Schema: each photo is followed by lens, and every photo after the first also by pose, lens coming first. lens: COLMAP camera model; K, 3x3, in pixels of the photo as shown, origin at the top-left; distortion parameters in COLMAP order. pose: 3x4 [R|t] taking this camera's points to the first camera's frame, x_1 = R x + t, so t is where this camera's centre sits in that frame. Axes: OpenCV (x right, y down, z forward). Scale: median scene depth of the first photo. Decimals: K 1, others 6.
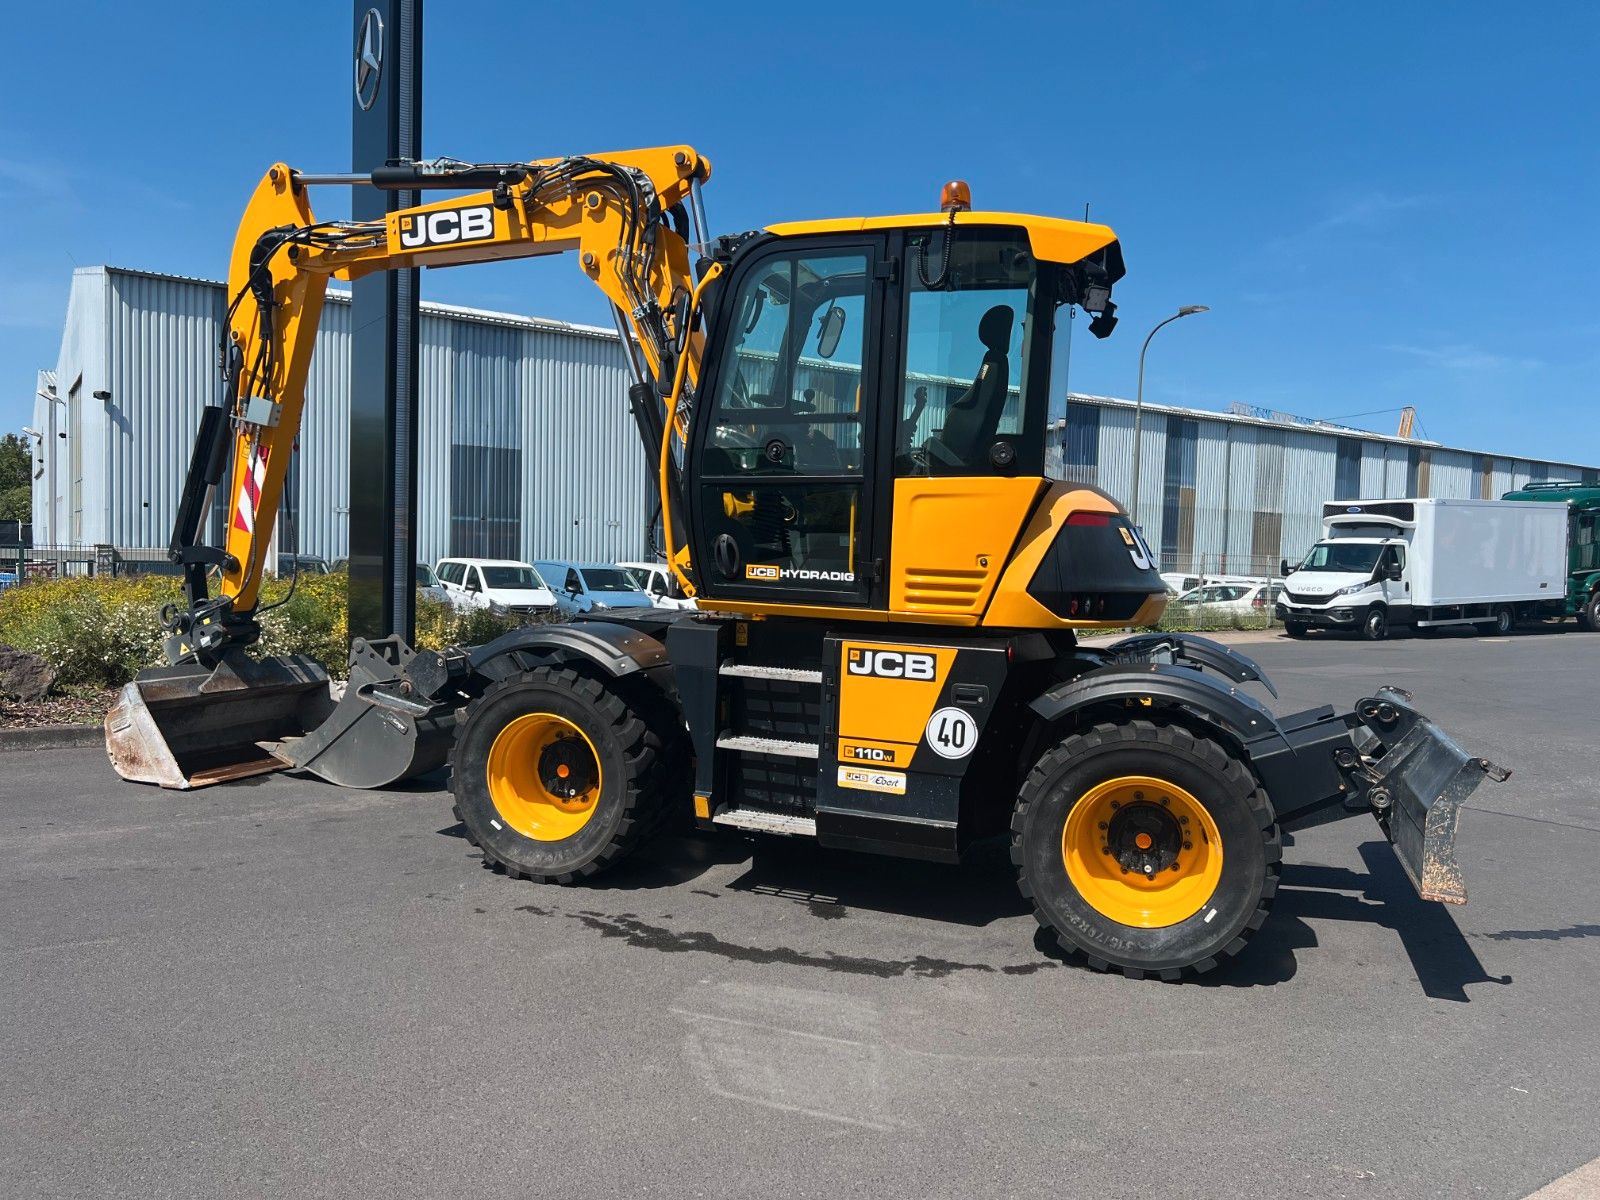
lens RADIAL K [[1200.5, 0, 792.4], [0, 1200.5, 603.4], [0, 0, 1]] dist [0.071129, -0.095772]
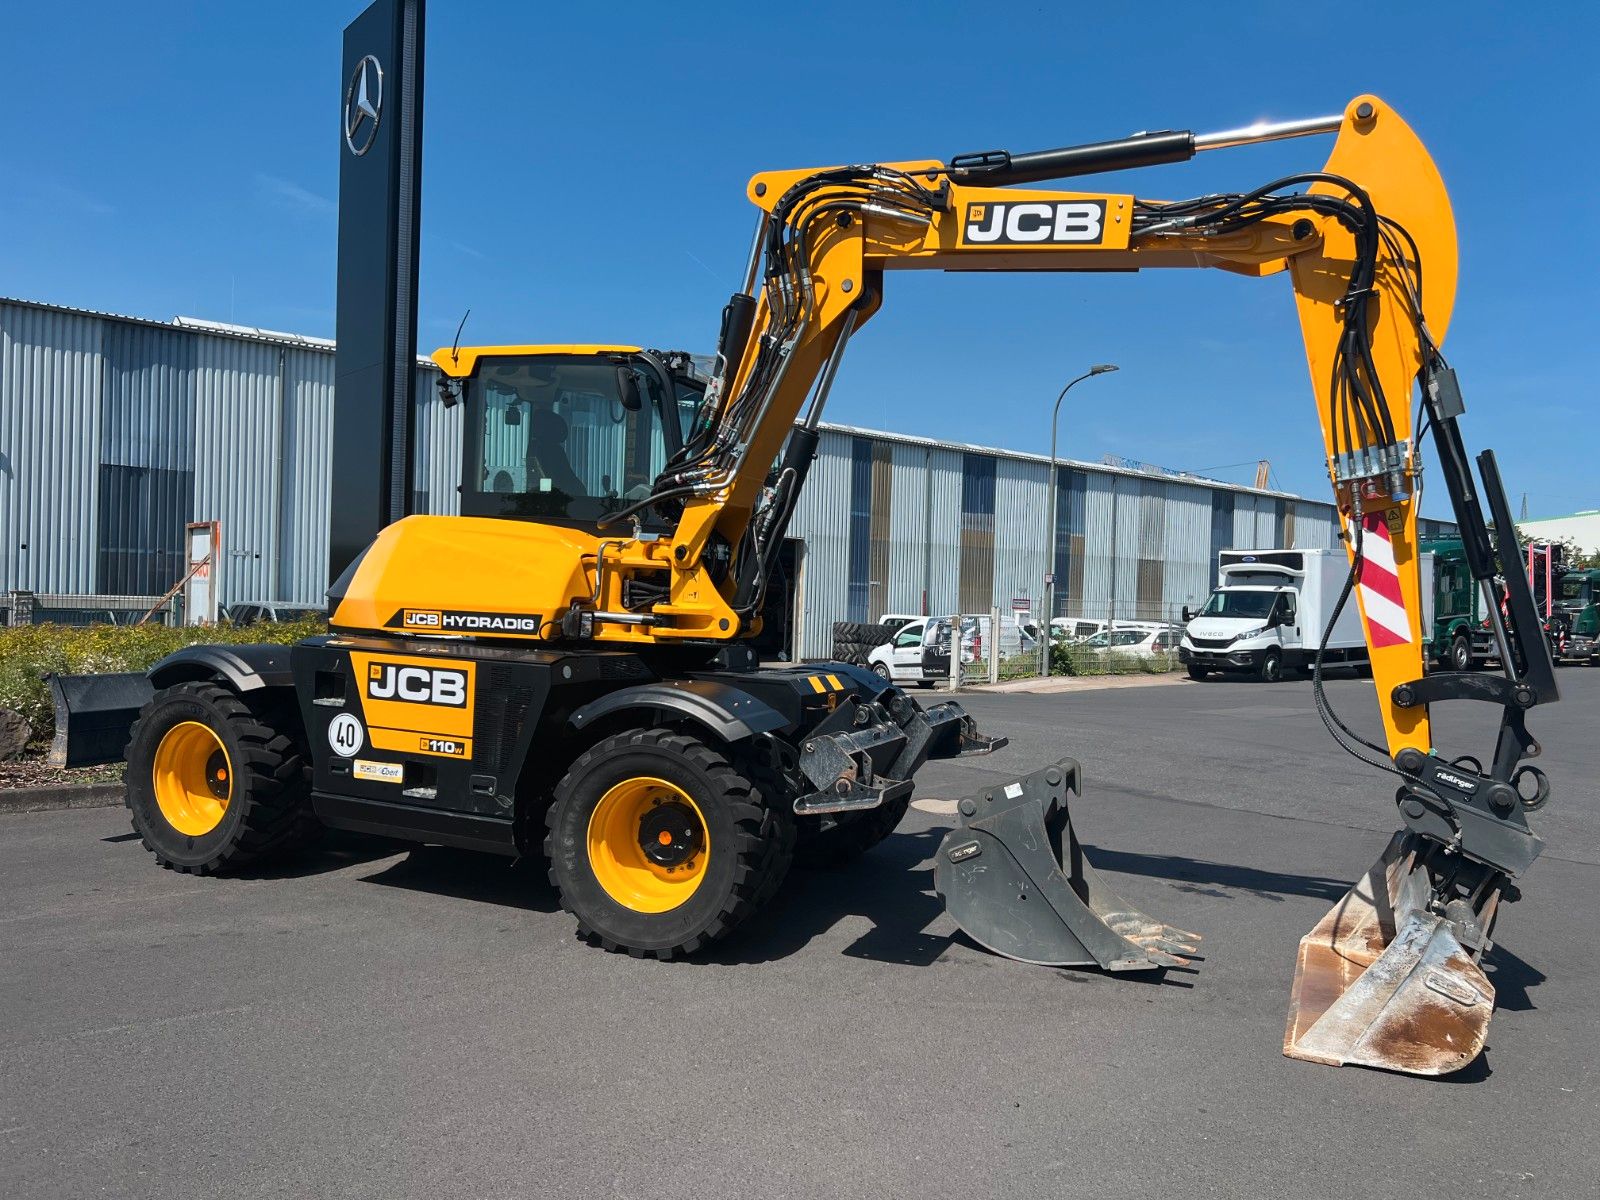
lens RADIAL K [[1201.7, 0, 806.8], [0, 1201.7, 602.9], [0, 0, 1]] dist [0.054866, -0.069220]
pose [[0.993871, 0.001236, 0.110543, -0.139996], [0.002768, 0.999346, -0.036063, -0.006956], [-0.110515, 0.036148, 0.993217, -0.017252]]
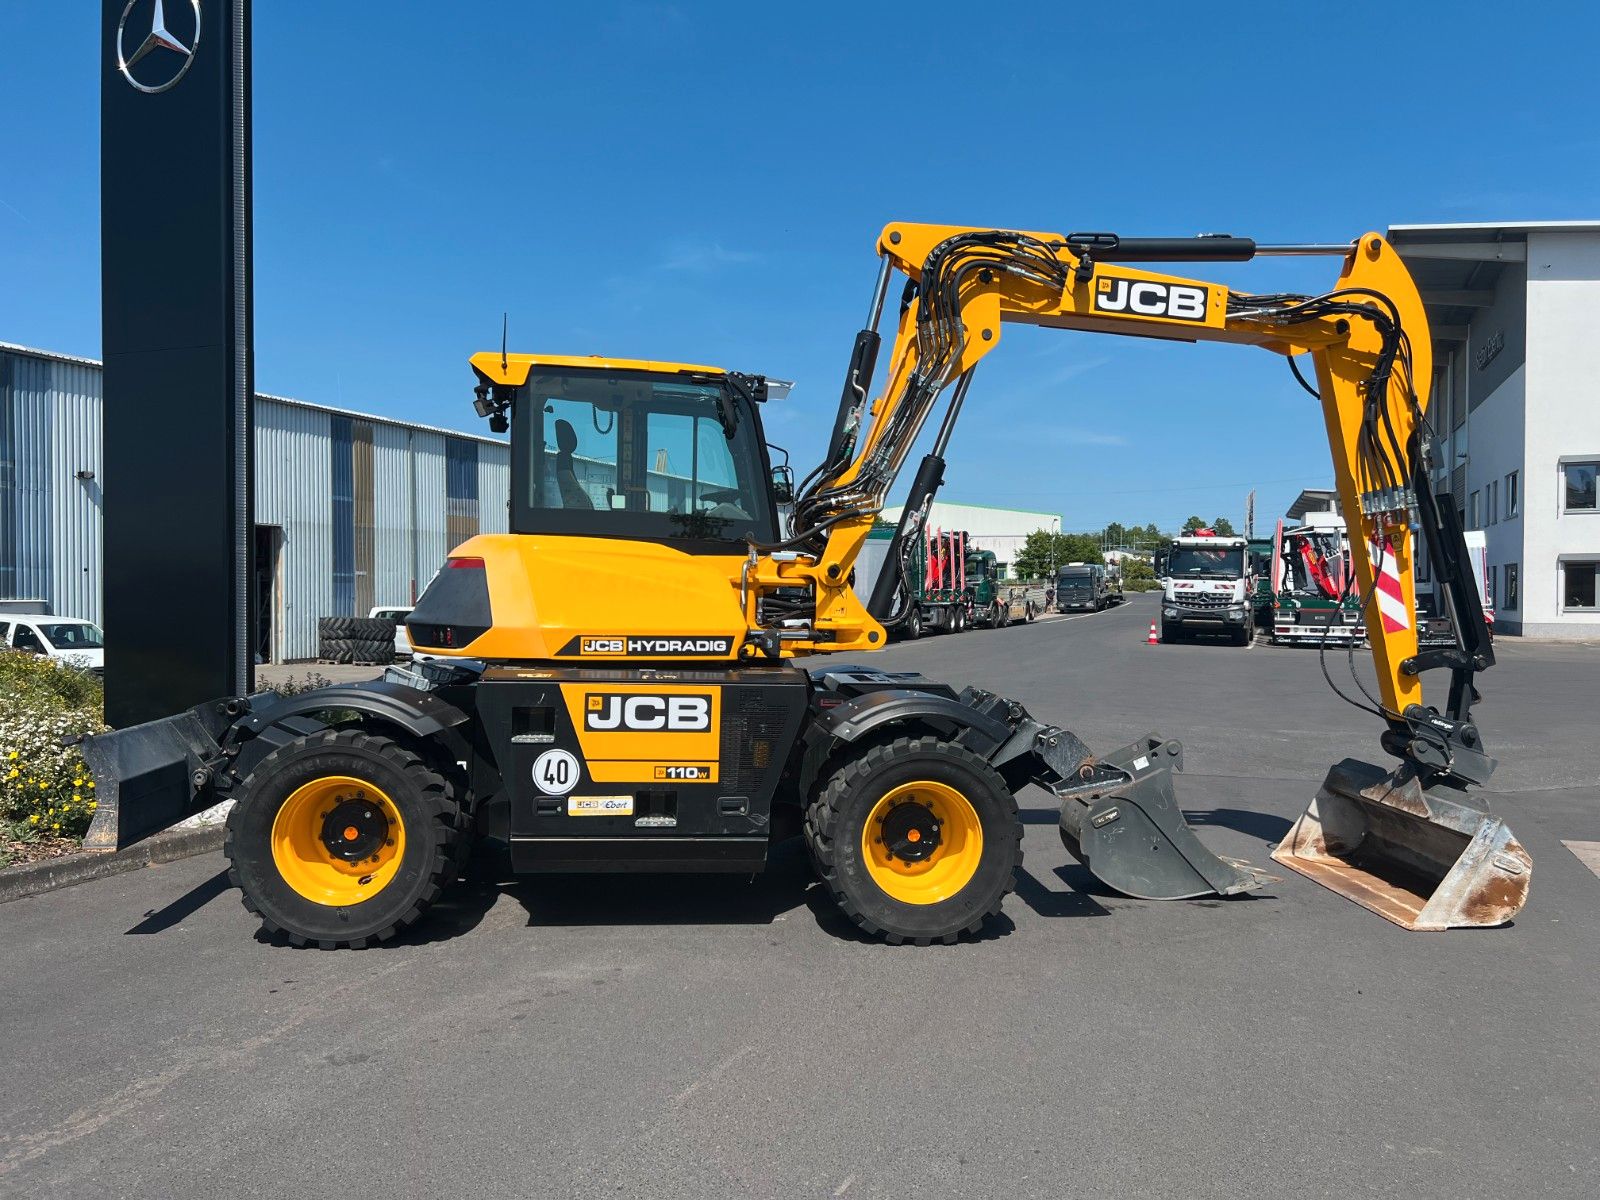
lens RADIAL K [[1200.2, 0, 800.0], [0, 1200.2, 600.0], [0, 0, 1]] dist [0.082339, -0.112693]
pose [[0.822948, -0.031694, 0.567232, -0.683953], [0.046194, 0.998870, -0.011208, -0.043593], [-0.566235, 0.035426, 0.823482, 0.107635]]
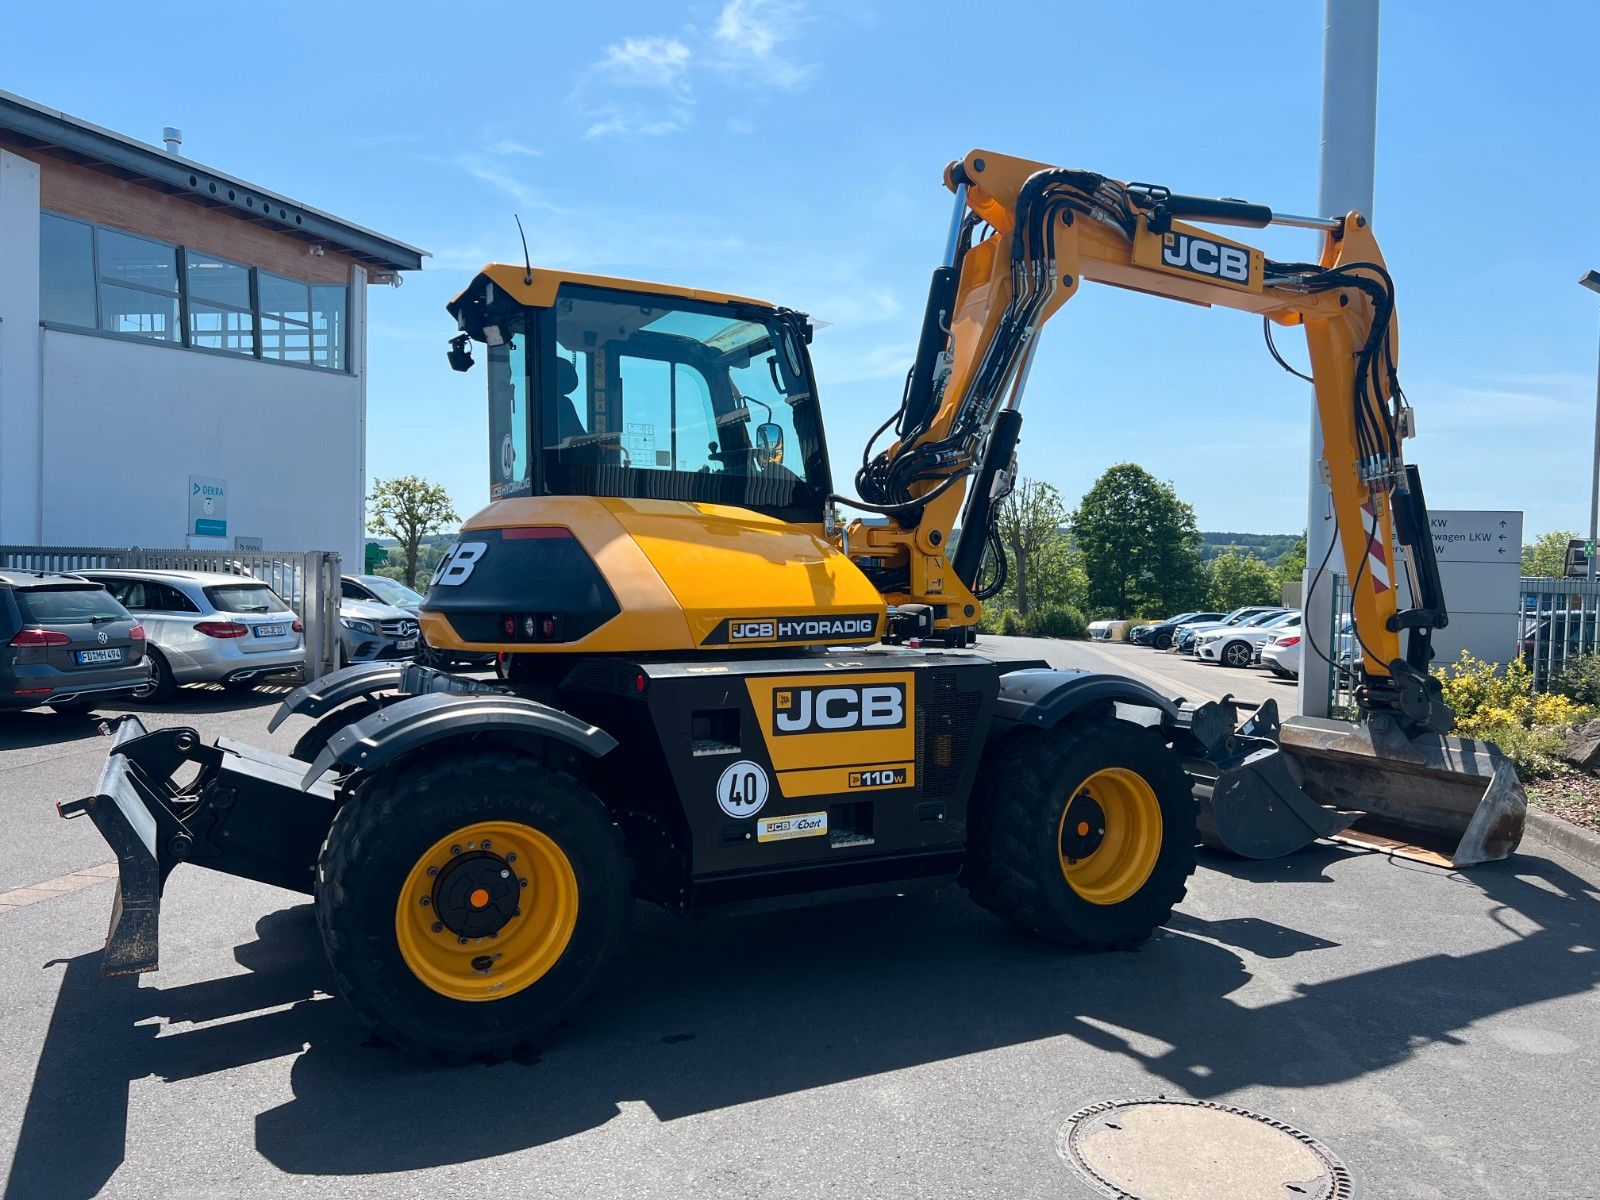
lens RADIAL K [[1200.5, 0, 792.4], [0, 1200.5, 603.4], [0, 0, 1]] dist [0.071129, -0.095772]
pose [[0.557765, -0.056164, 0.828097, -0.871099], [0.072758, 0.997176, 0.018626, -0.053573], [-0.826804, 0.049862, 0.560276, 0.480552]]
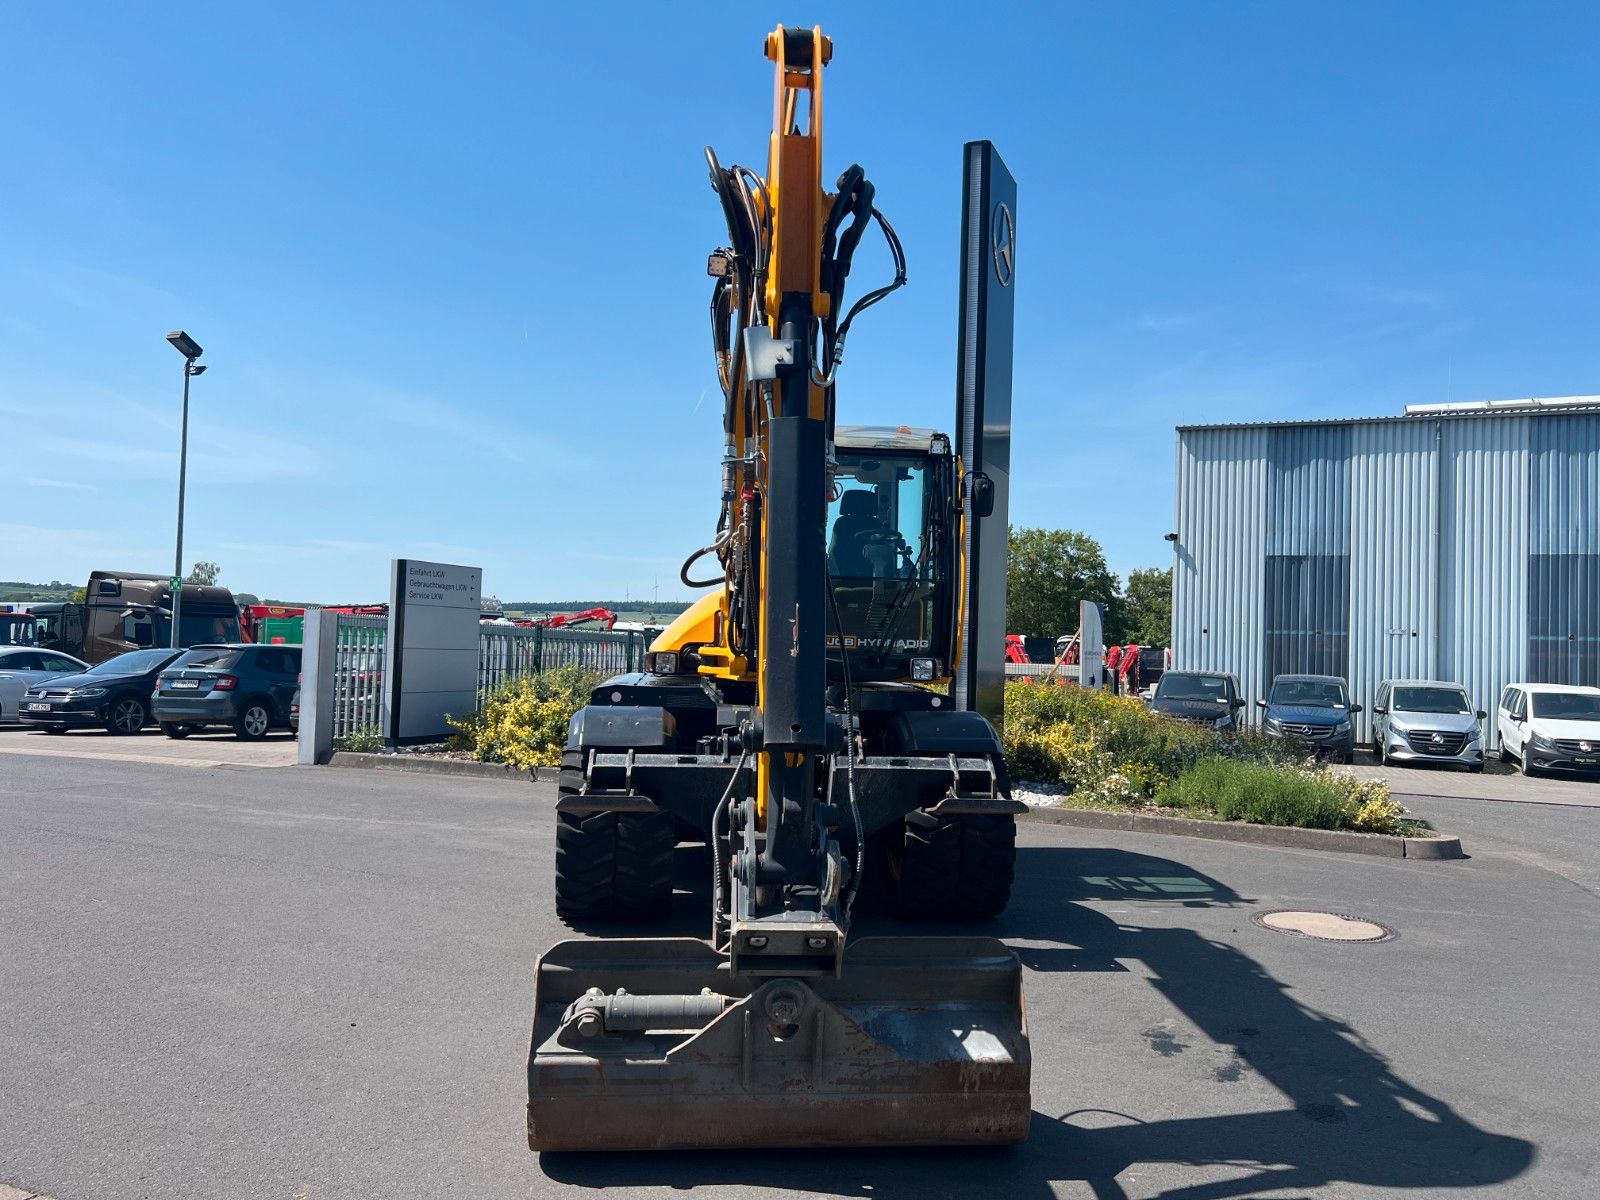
lens RADIAL K [[1201.7, 0, 806.8], [0, 1201.7, 602.9], [0, 0, 1]] dist [0.054866, -0.069220]
pose [[0.549848, -0.043404, -0.834136, 0.781129], [-0.046803, 0.995479, -0.082651, 0.007212], [0.833952, 0.084485, 0.545331, 0.366376]]
